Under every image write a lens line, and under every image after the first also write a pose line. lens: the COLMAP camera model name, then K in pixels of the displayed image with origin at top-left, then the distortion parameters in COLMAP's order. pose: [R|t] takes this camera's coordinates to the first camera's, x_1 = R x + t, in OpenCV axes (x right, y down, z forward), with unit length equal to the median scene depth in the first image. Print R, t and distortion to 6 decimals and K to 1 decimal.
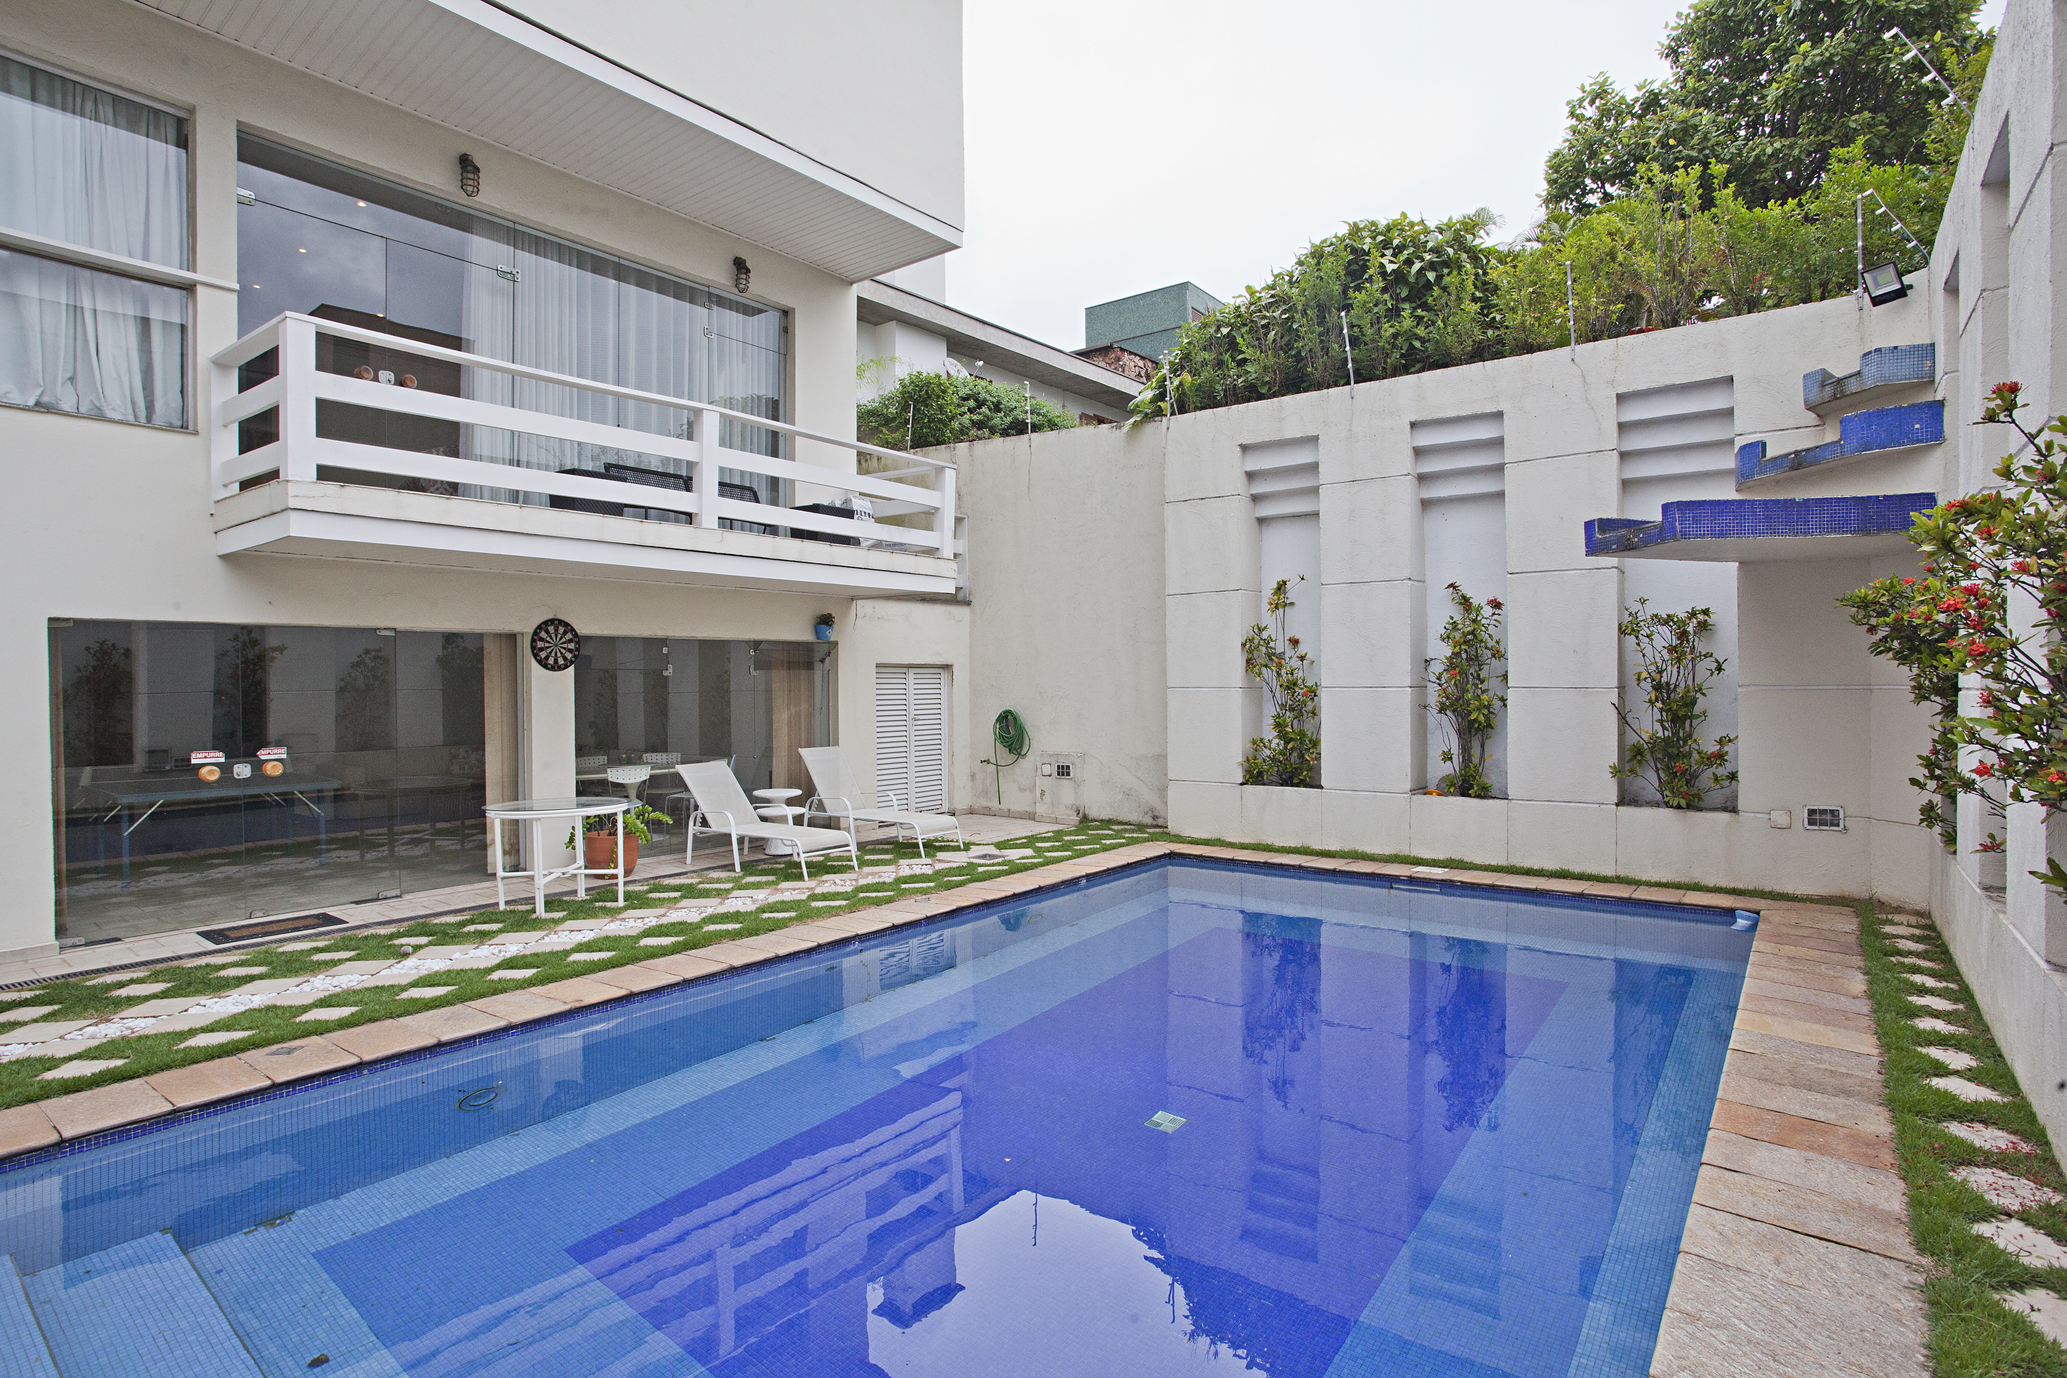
lens RADIAL K [[1086.5, 0, 1039.1], [0, 1086.5, 658.3], [0, 0, 1]] dist [0.000503, 0.000040]
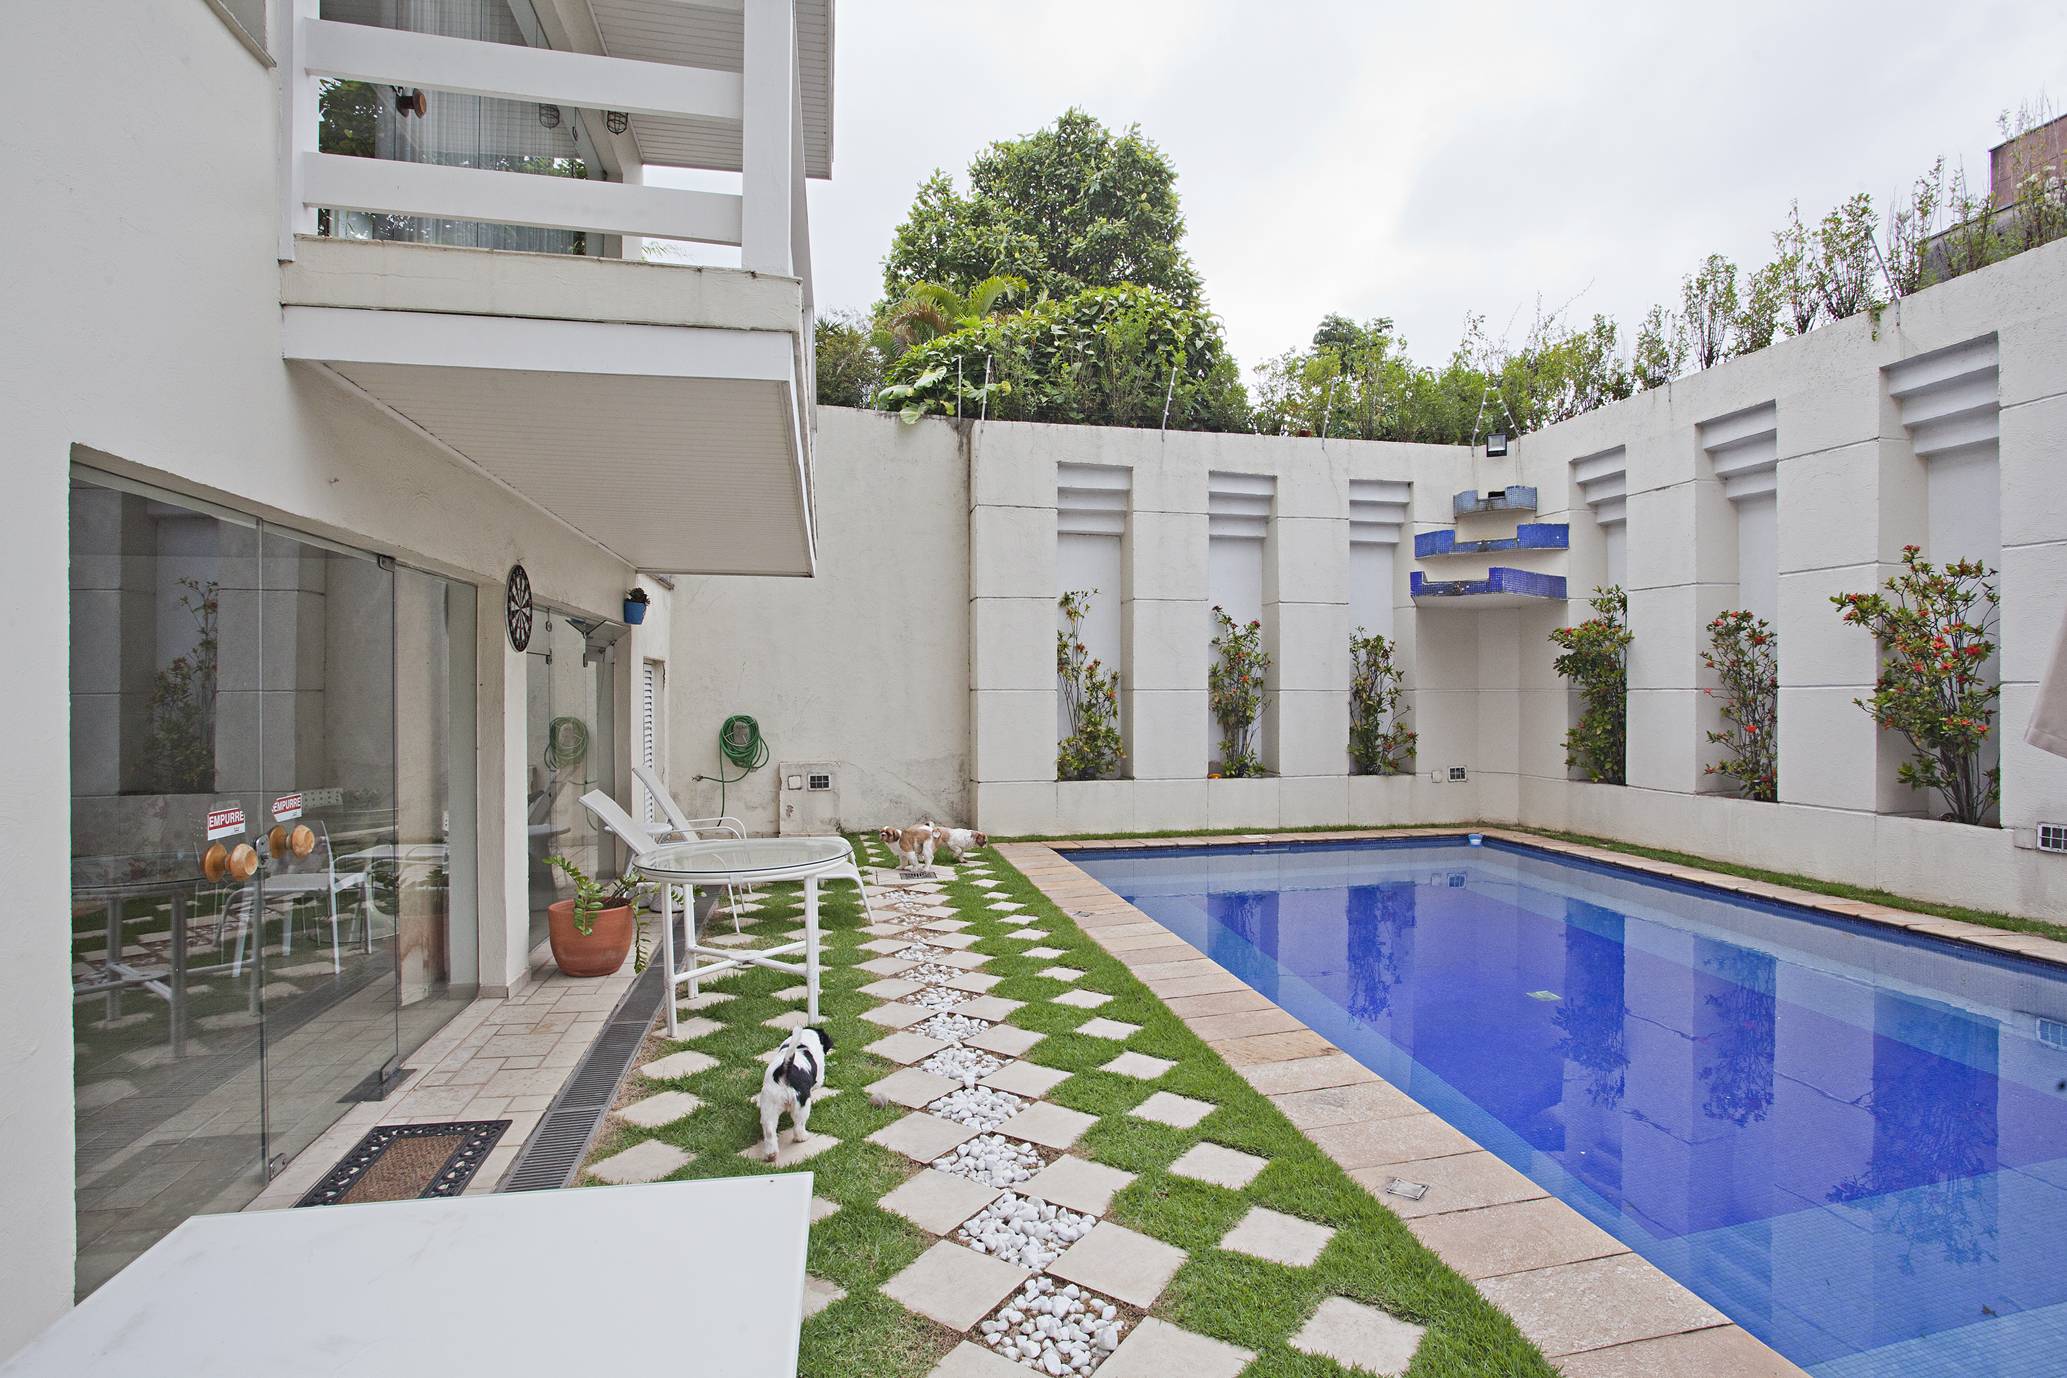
lens RADIAL K [[1053.7, 0, 1033.5], [0, 1053.7, 689.0], [0, 0, 1]] dist [-0.023173, -0.000121]
pose [[0.658323, 0.009474, 0.752676, -0.658315], [-0.019435, 0.999801, 0.004414, 0.023585], [-0.752485, -0.017534, 0.658376, 0.367437]]
